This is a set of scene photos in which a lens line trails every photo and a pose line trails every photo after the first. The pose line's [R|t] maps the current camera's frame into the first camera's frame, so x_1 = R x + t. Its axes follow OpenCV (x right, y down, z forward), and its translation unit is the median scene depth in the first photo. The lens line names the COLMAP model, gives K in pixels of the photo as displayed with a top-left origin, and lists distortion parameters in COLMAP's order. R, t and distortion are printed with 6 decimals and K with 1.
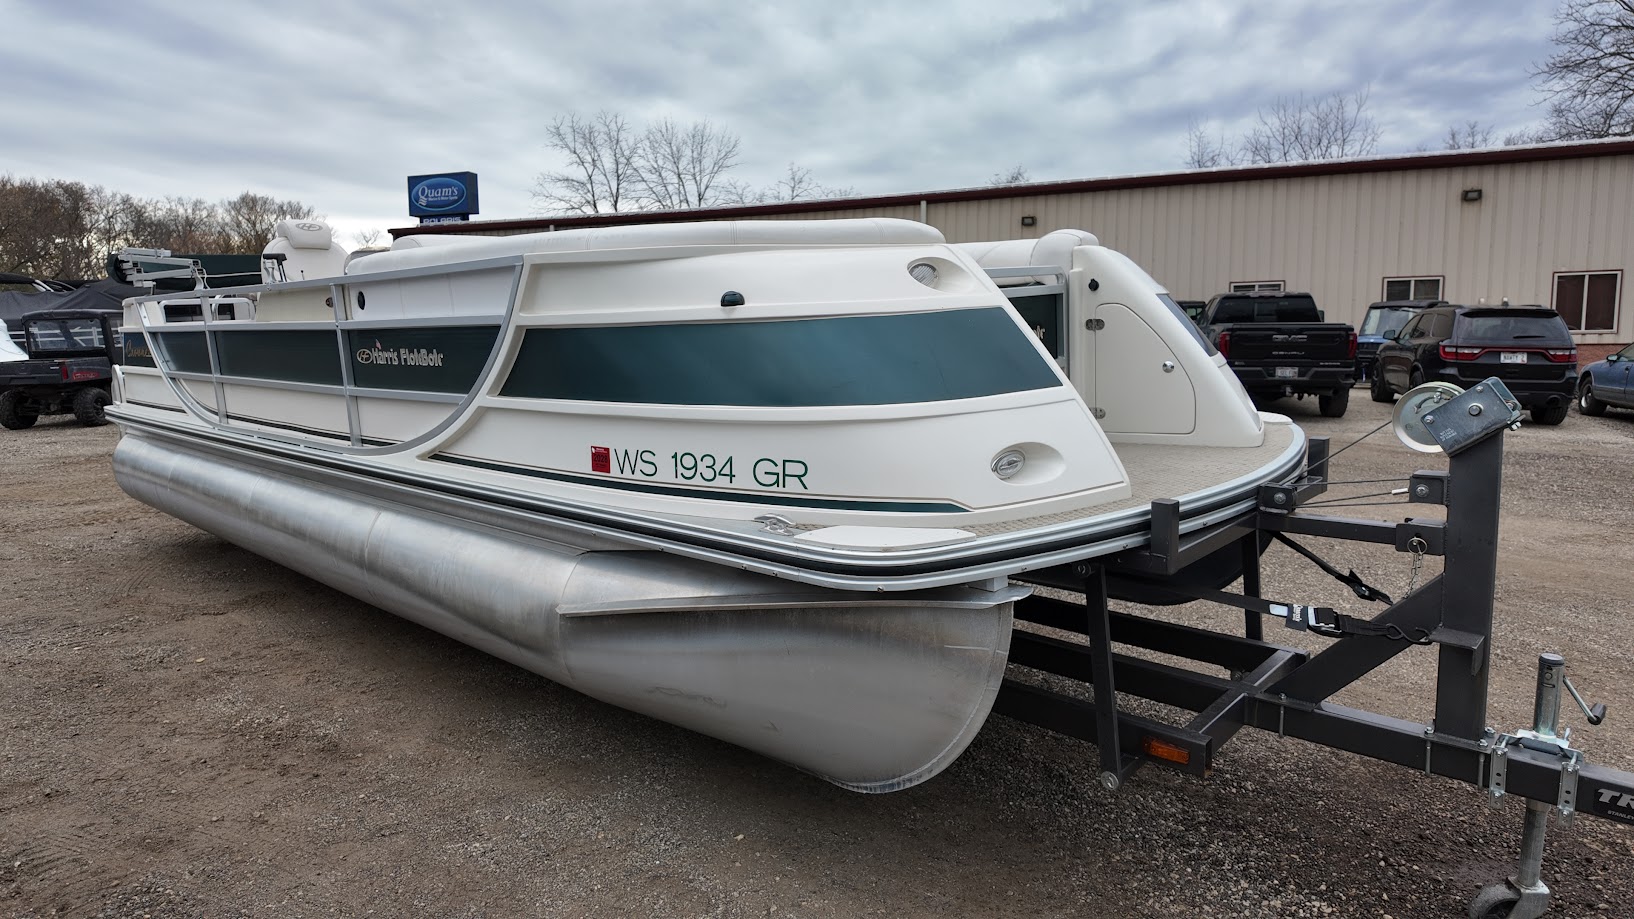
lens RADIAL K [[976.5, 0, 821.7], [0, 976.5, 457.1], [0, 0, 1]] dist [0.023719, -0.012397]
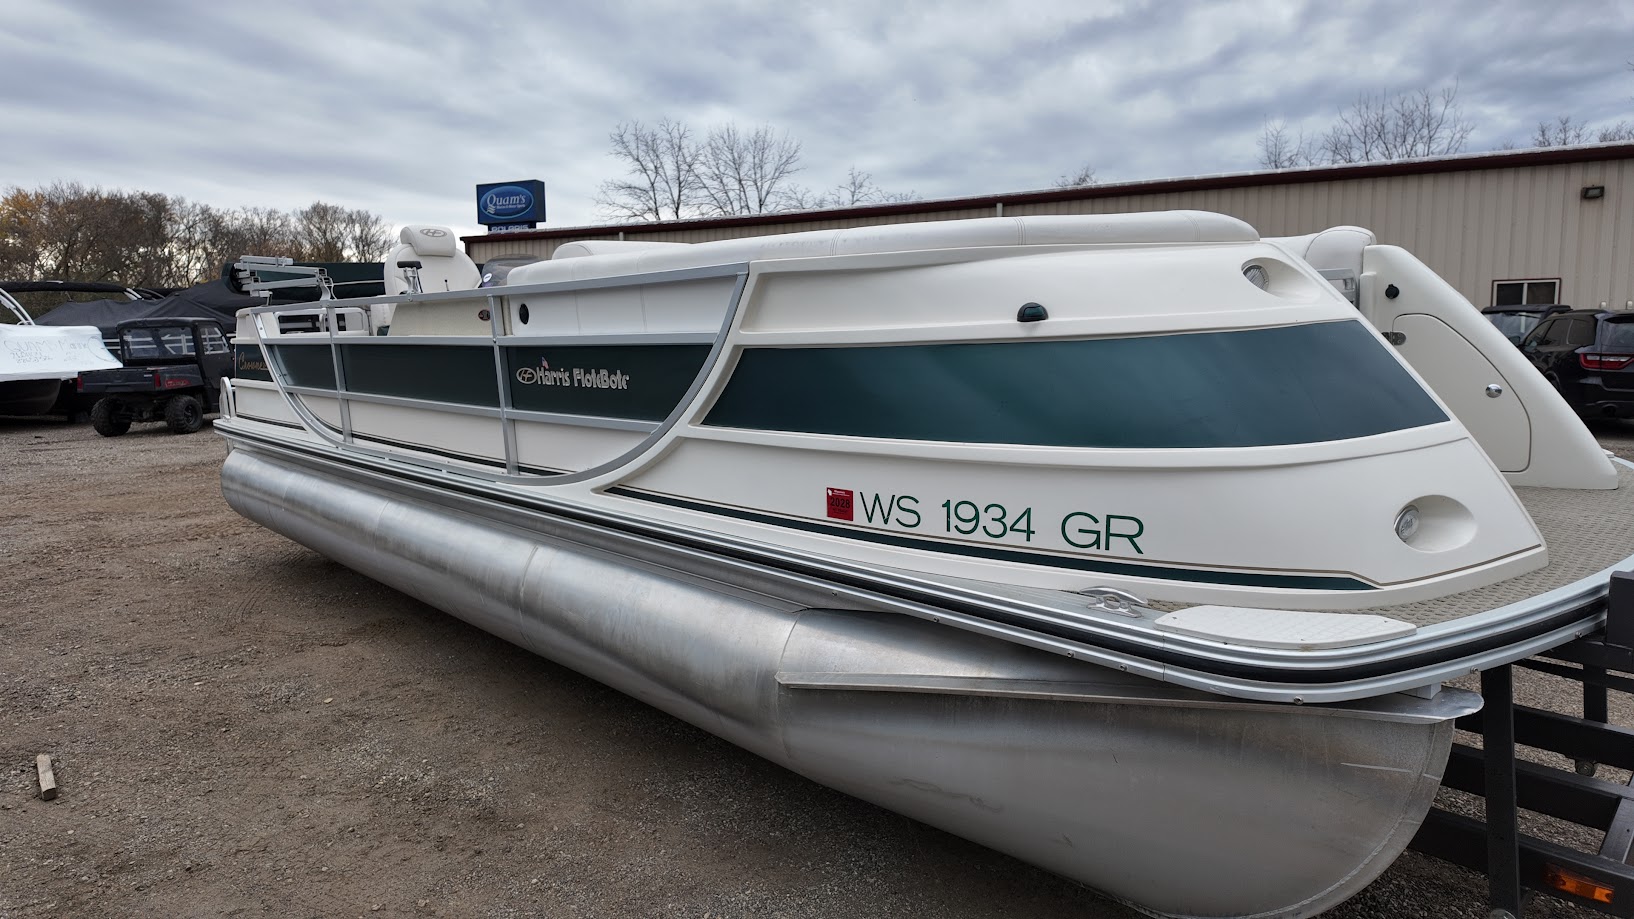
lens RADIAL K [[971.9, 0, 817.9], [0, 971.9, 455.5], [0, 0, 1]] dist [0.055049, -0.050026]
pose [[0.998494, 0.005550, -0.054579, -0.139241], [-0.005904, 0.999963, -0.006330, -0.023737], [0.054542, 0.006642, 0.998489, 0.113683]]
